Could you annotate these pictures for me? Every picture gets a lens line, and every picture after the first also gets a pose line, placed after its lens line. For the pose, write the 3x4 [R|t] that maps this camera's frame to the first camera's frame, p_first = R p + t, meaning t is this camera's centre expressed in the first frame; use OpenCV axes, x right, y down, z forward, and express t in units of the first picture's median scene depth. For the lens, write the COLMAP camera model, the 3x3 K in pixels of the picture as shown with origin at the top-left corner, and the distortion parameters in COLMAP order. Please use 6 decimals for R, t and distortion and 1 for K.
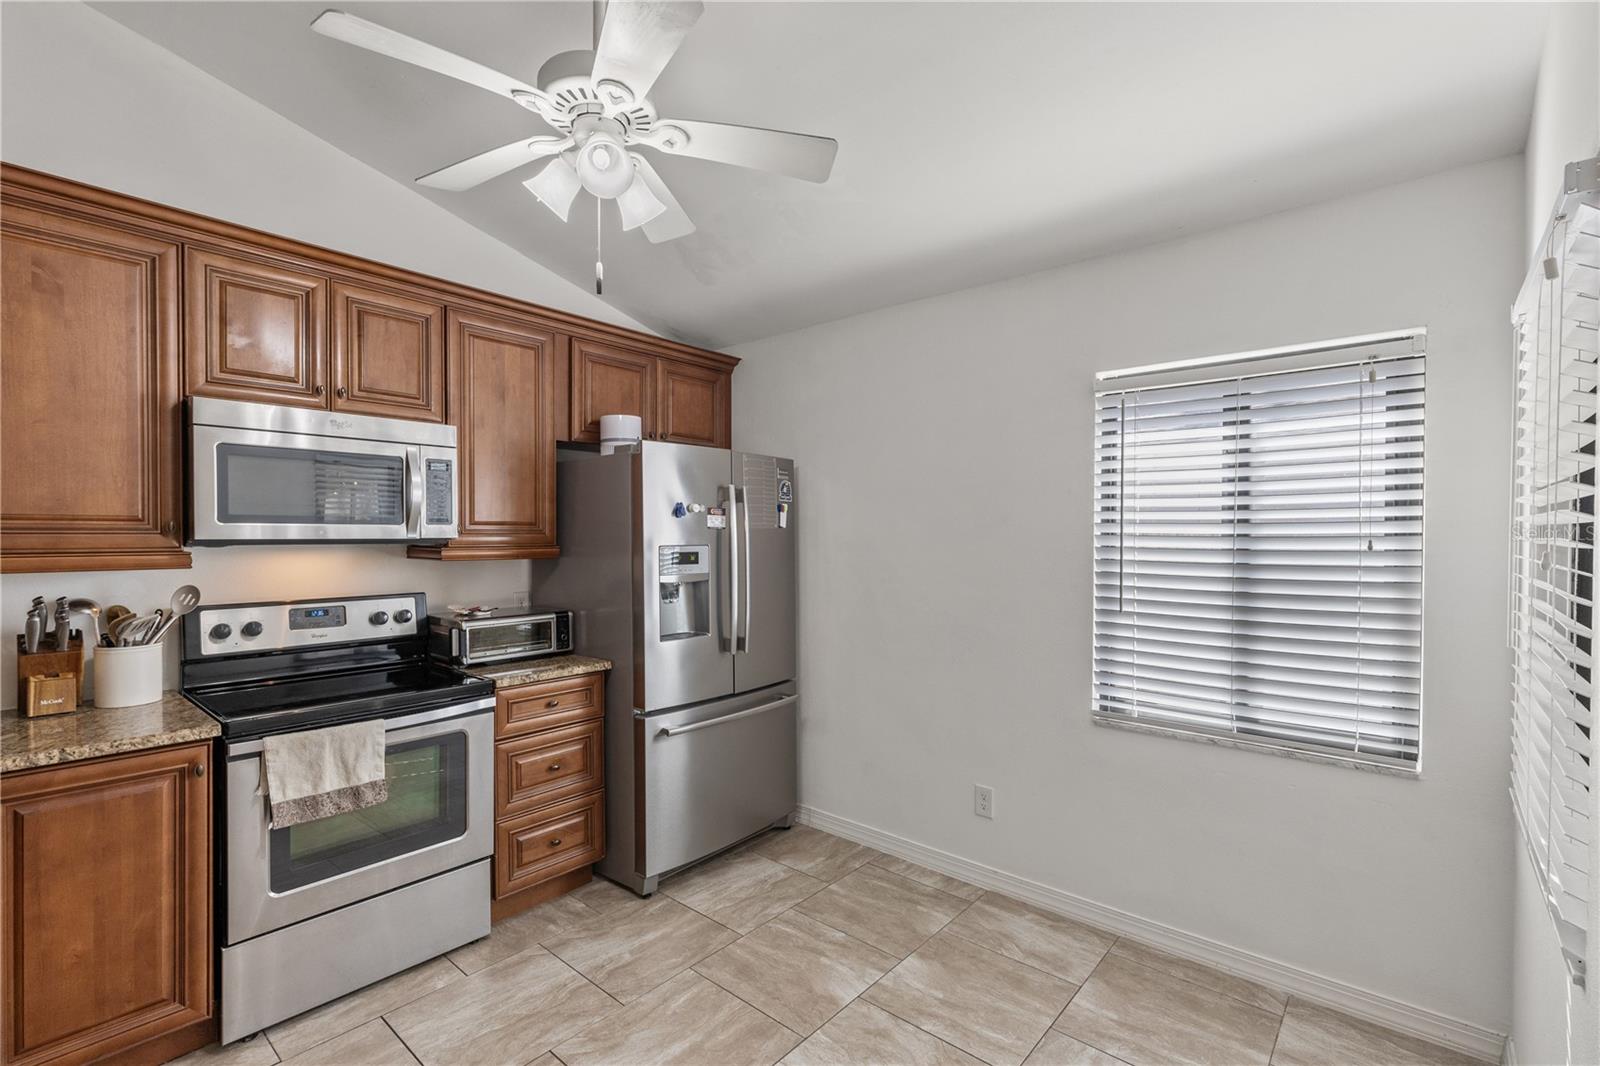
lens RADIAL K [[714.7, 0, 792.6], [0, 714.7, 544.4], [0, 0, 1]] dist [0.001168, 0.000048]
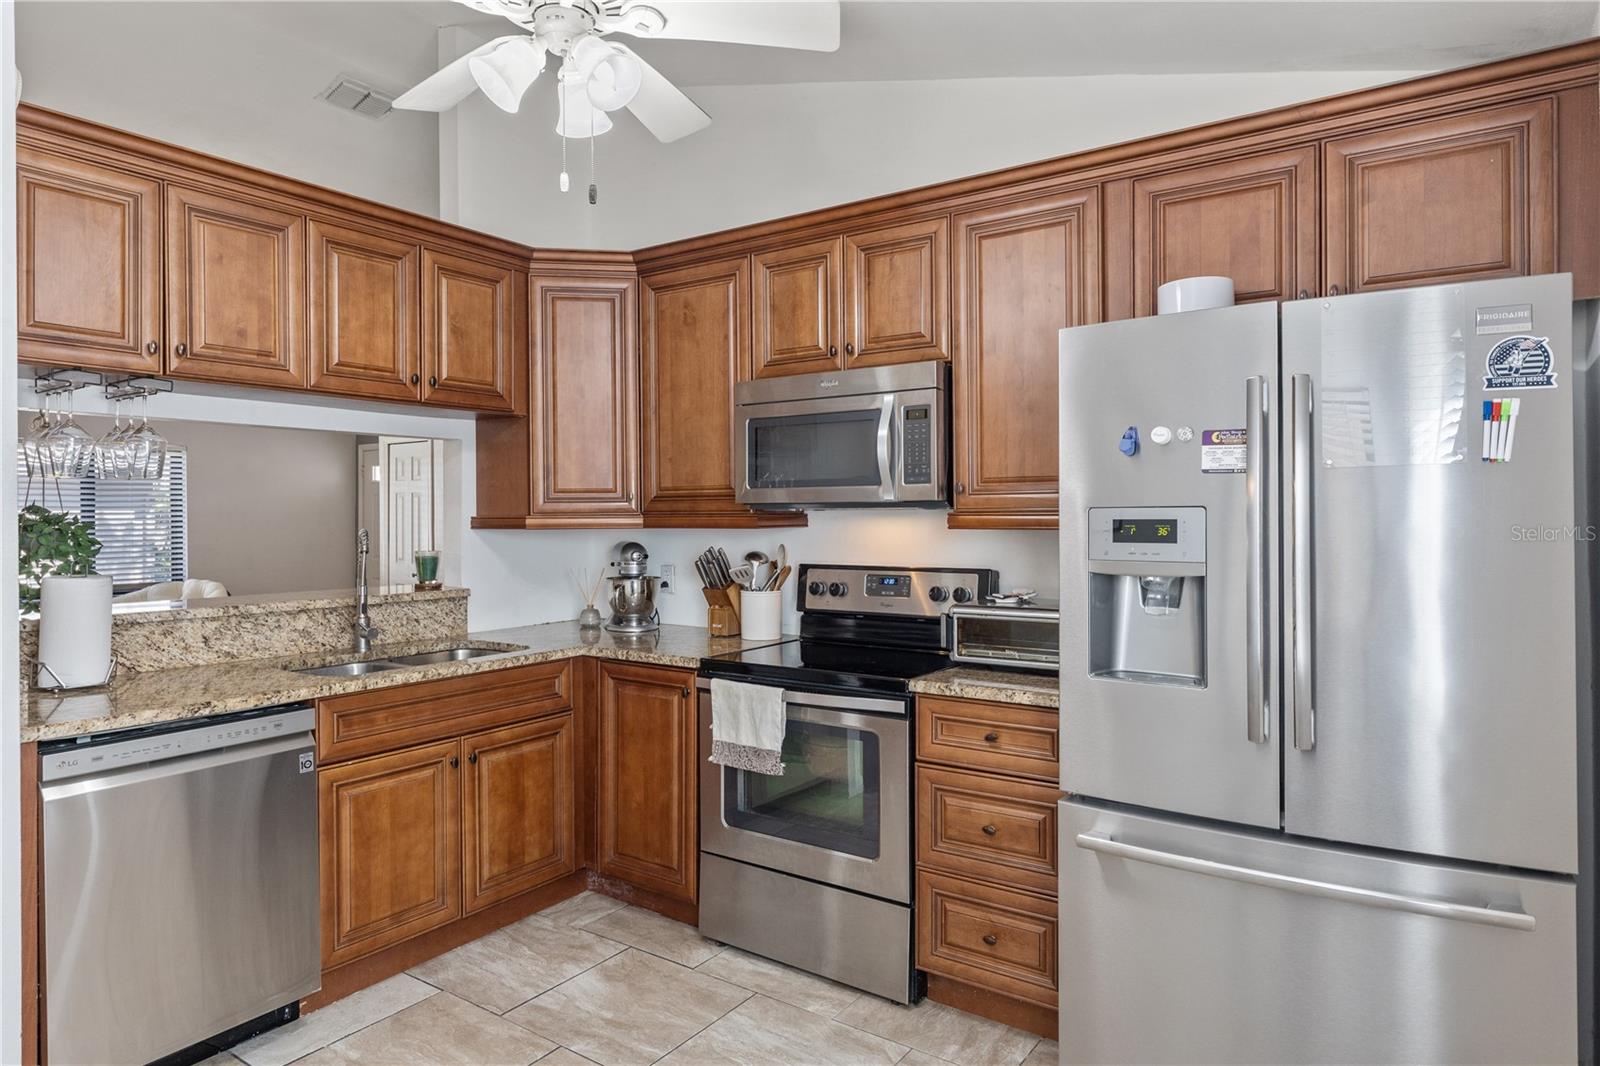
lens RADIAL K [[943.7, 0, 804.1], [0, 943.7, 511.6], [0, 0, 1]] dist [-0.002443, -0.002425]
pose [[0.112913, -0.007178, -0.993579, 0.576481], [-0.009680, 0.999918, -0.008324, 0.014757], [0.993558, 0.010558, 0.112835, 0.746698]]
